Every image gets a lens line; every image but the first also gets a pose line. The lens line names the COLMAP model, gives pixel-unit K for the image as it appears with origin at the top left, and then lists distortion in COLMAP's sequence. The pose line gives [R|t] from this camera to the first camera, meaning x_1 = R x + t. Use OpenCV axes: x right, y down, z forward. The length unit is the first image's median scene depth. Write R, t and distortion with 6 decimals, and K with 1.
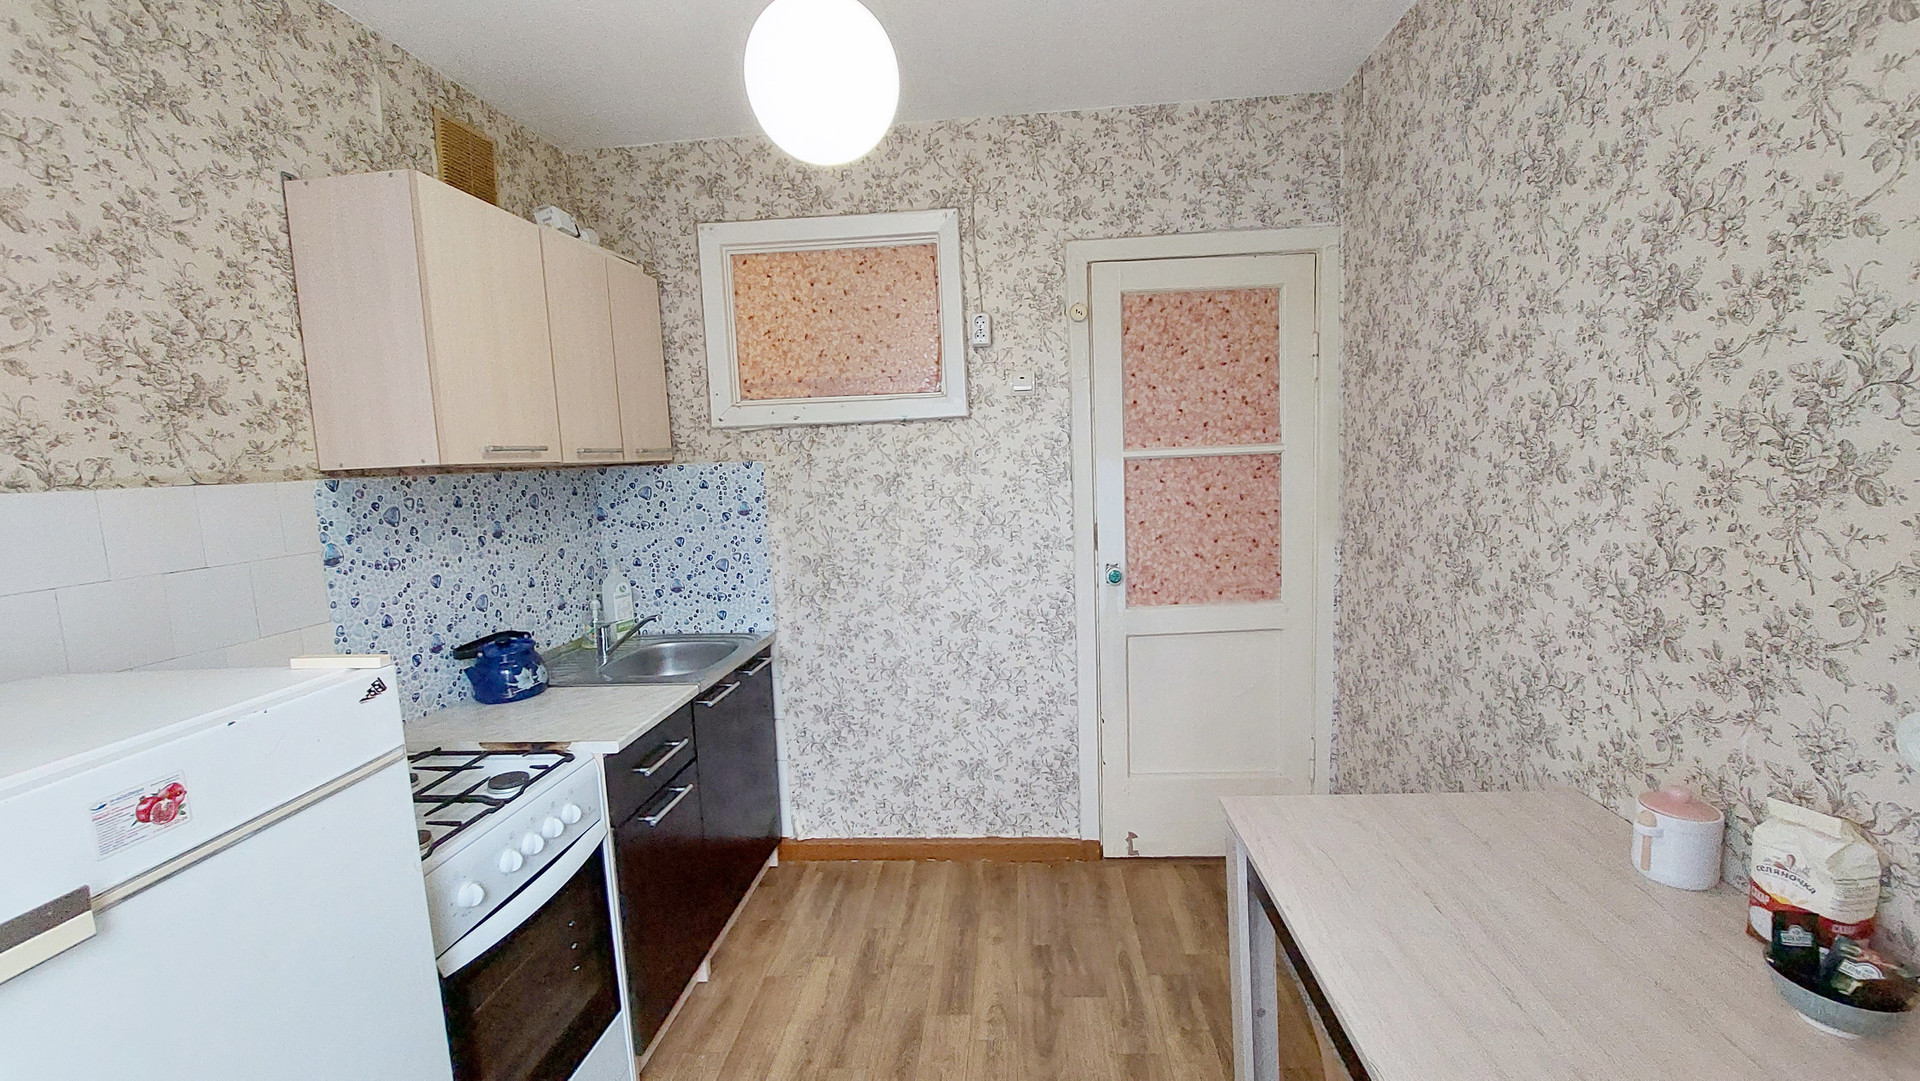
lens RADIAL K [[764.6, 0, 975.5], [0, 764.6, 544.0], [0, 0, 1]] dist [-0.015890, -0.000875]
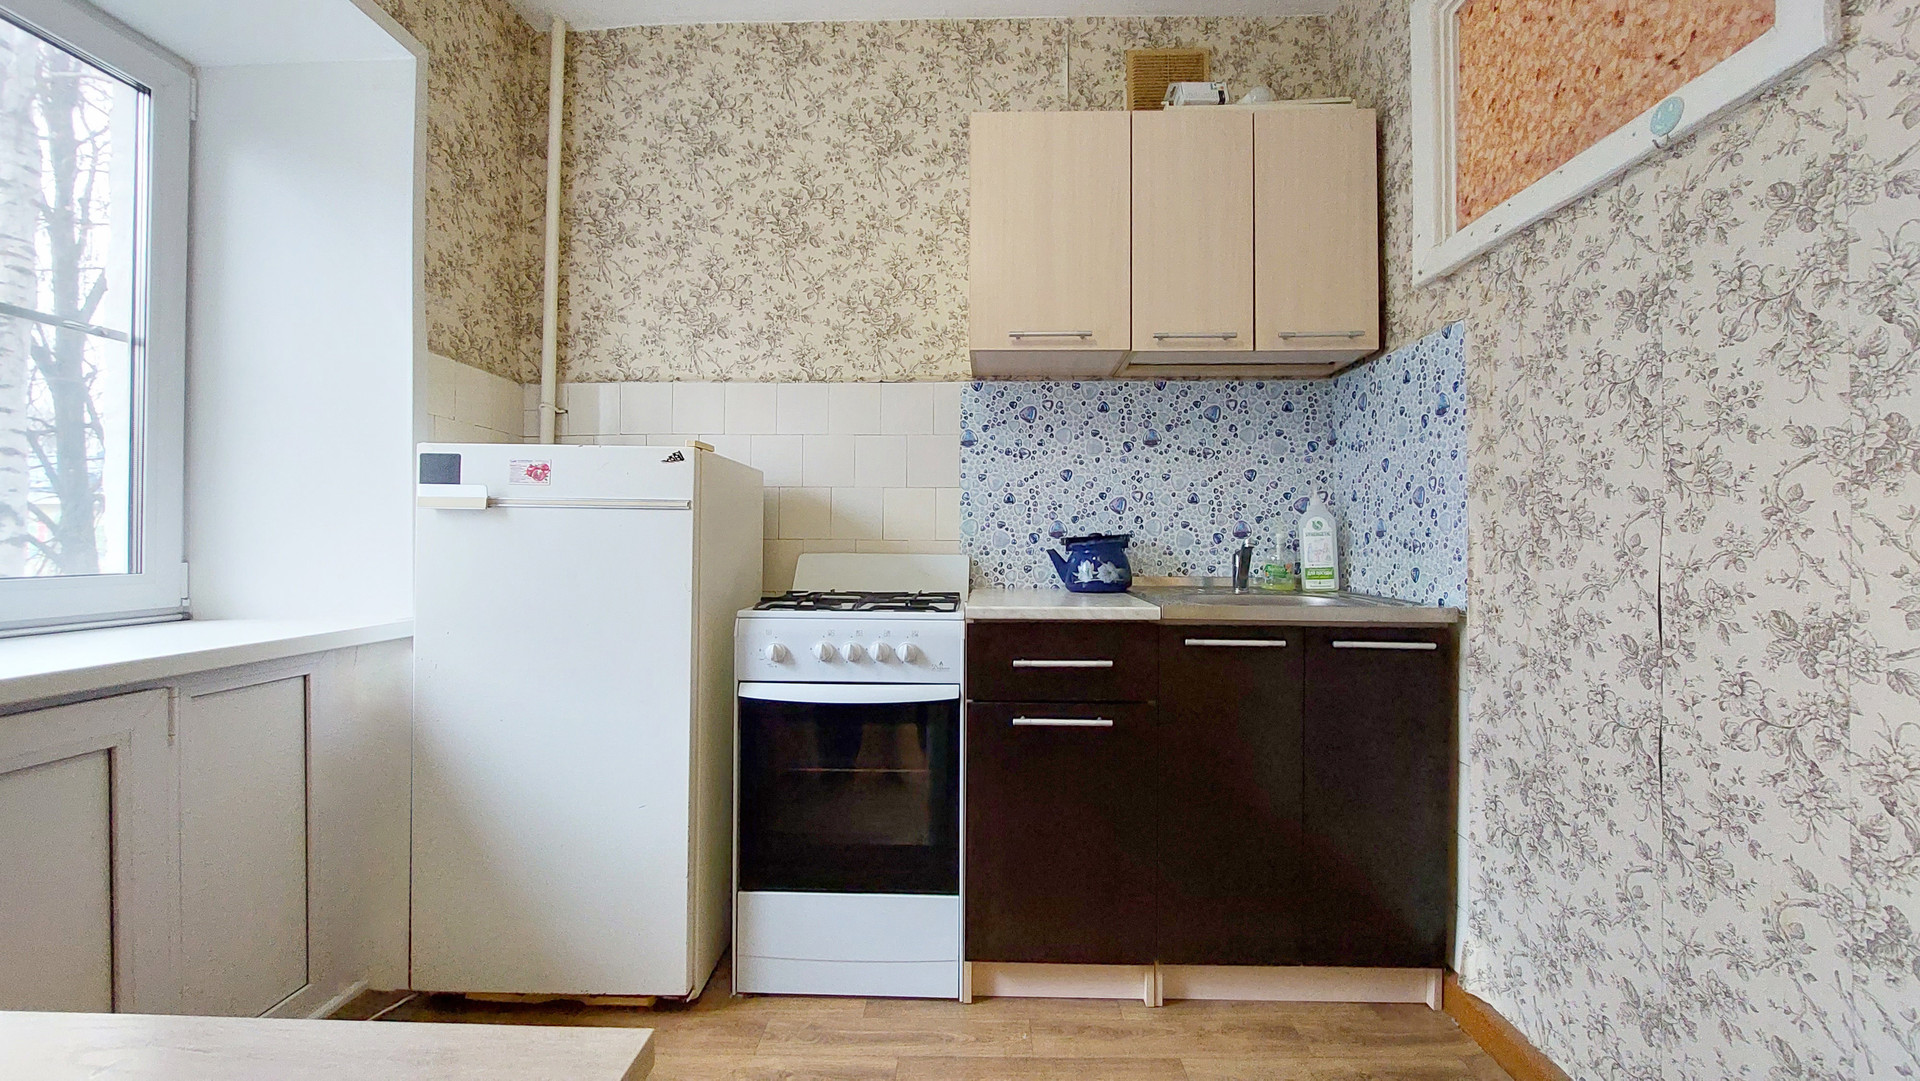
lens RADIAL K [[764.6, 0, 964.6], [0, 764.6, 538.2], [0, 0, 1]] dist [-0.015890, -0.000875]
pose [[0.043155, 0.040394, -0.998251, 0.341312], [-0.122434, 0.991865, 0.034842, 0.098549], [0.991538, 0.120716, 0.047749, 0.659292]]
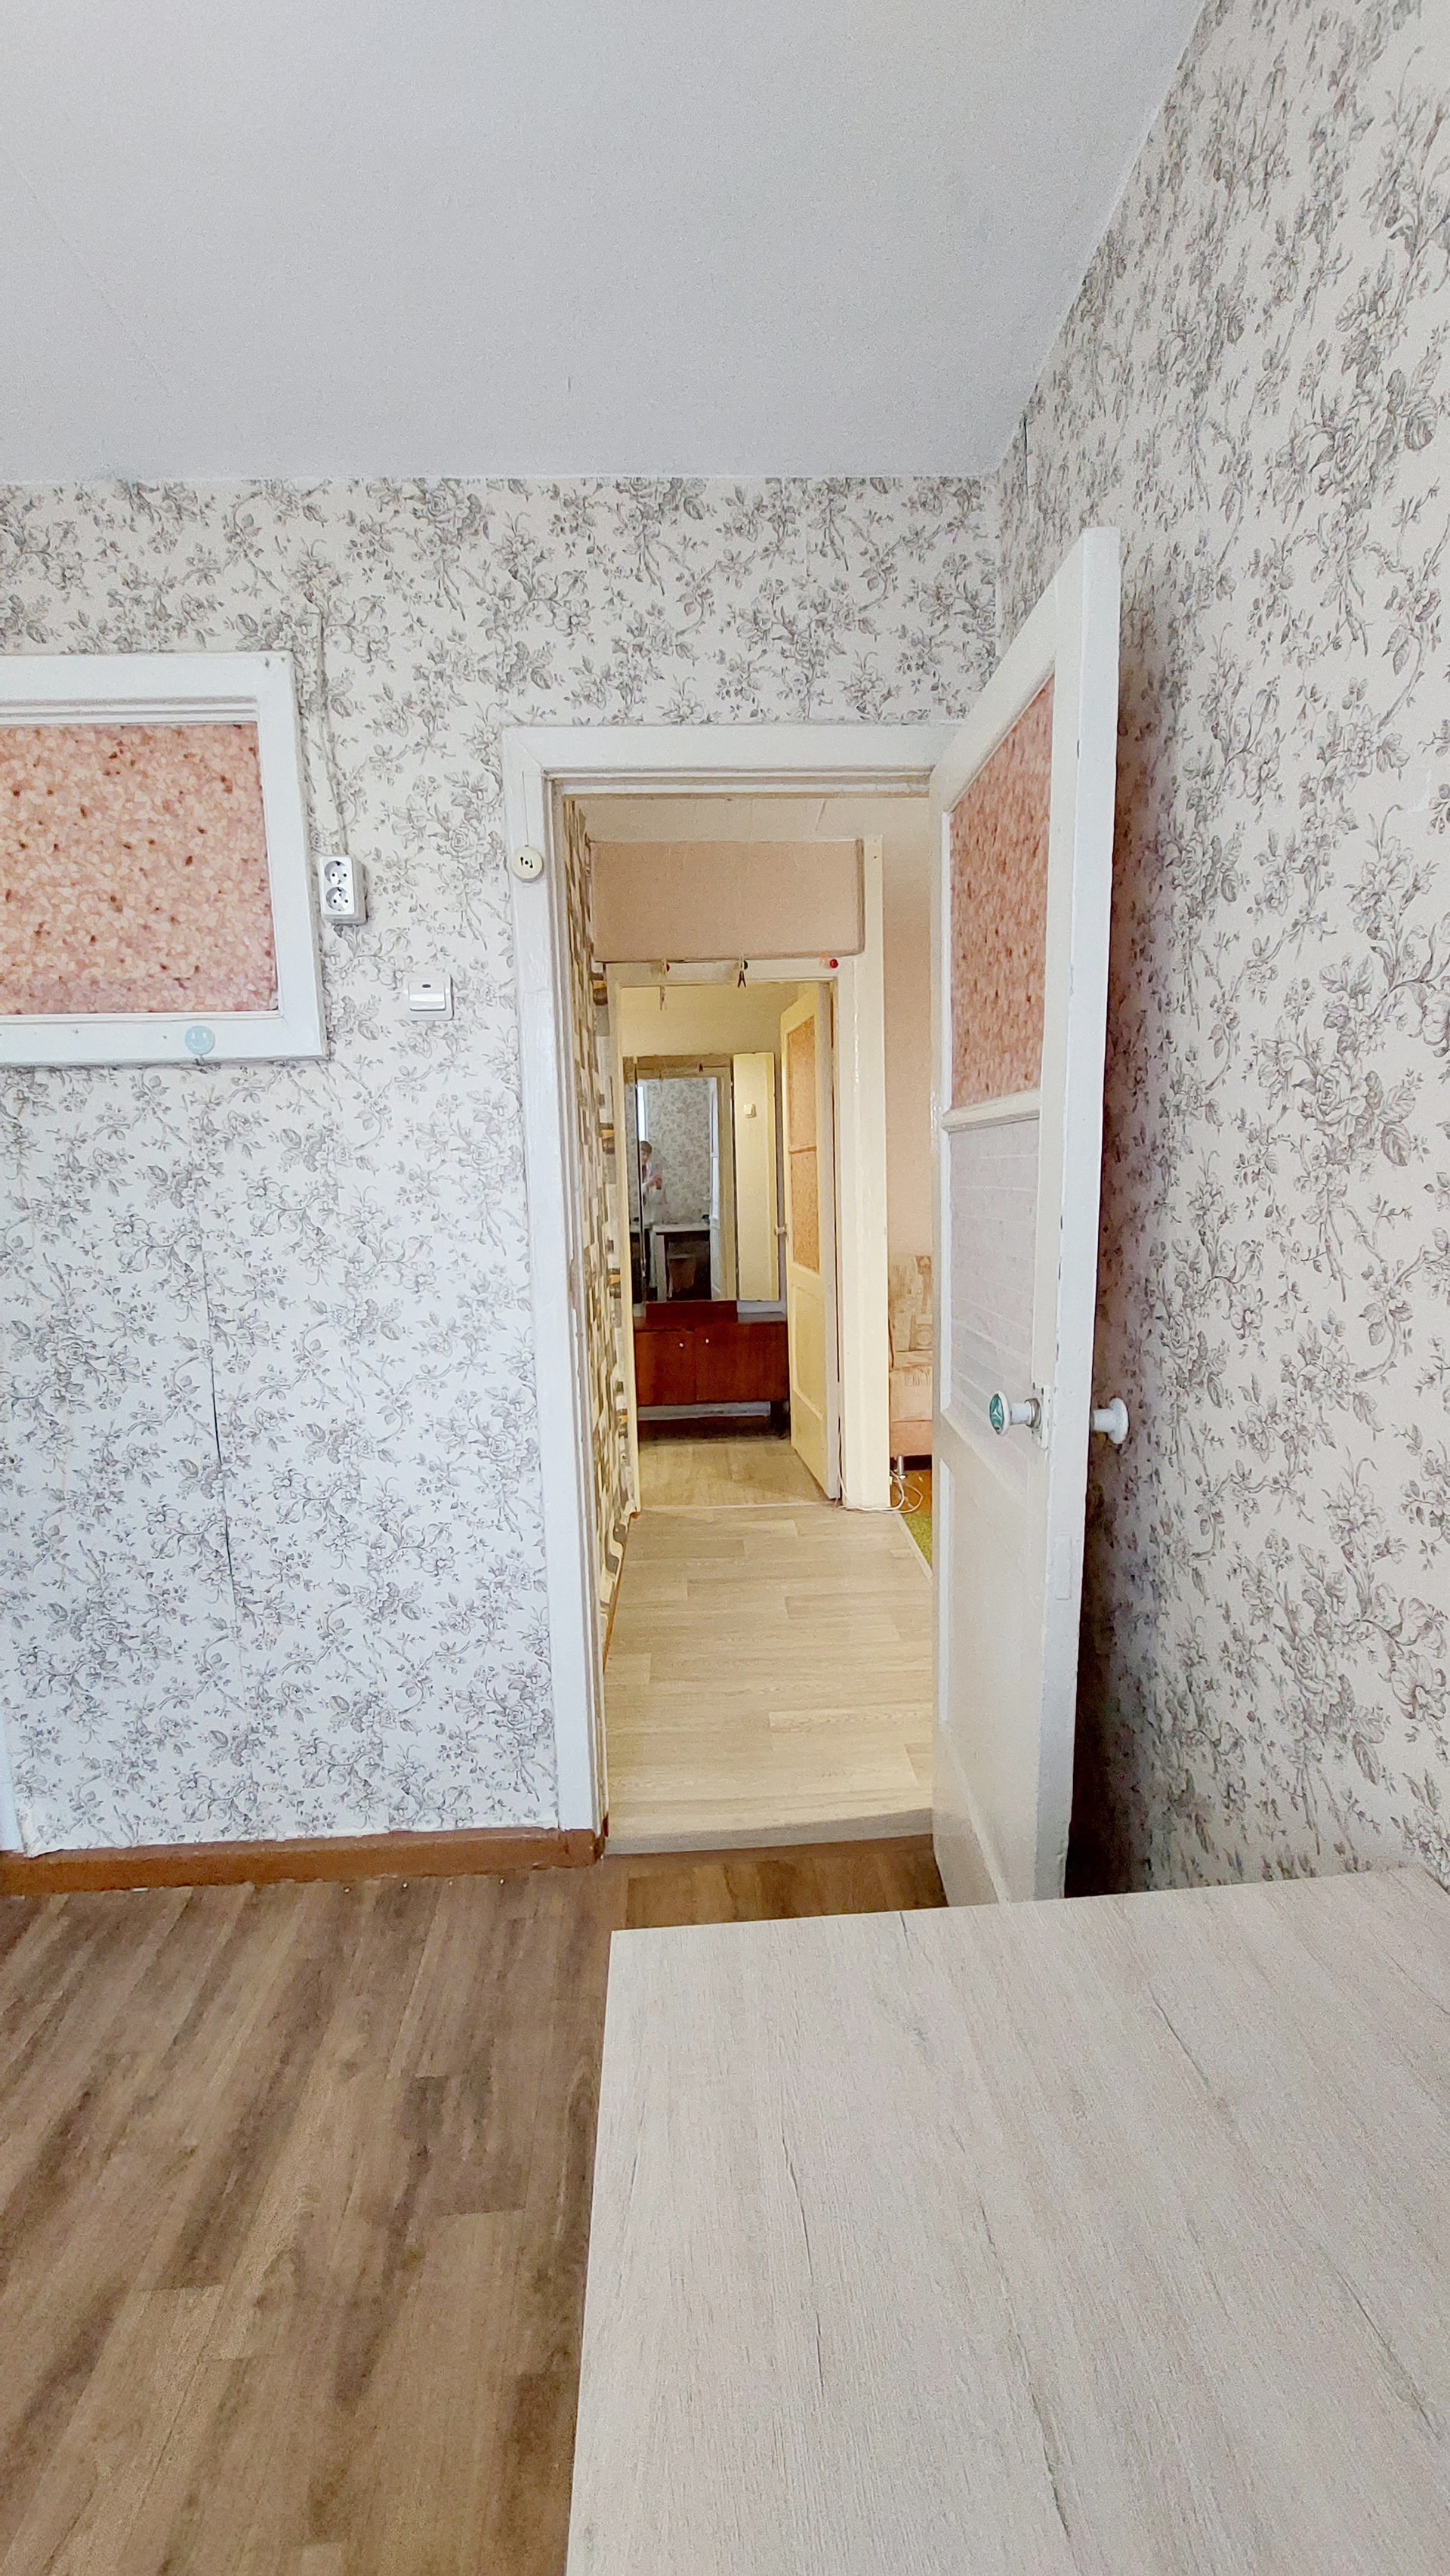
lens RADIAL K [[1025.6, 0, 738.9], [0, 1025.6, 1297.4], [0, 0, 1]] dist [-0.015890, -0.000875]
pose [[0.991374, -0.001606, 0.131051, 0.192679], [0.000764, 0.999979, 0.006474, -0.005199], [-0.131058, -0.006318, 0.991355, 0.278339]]
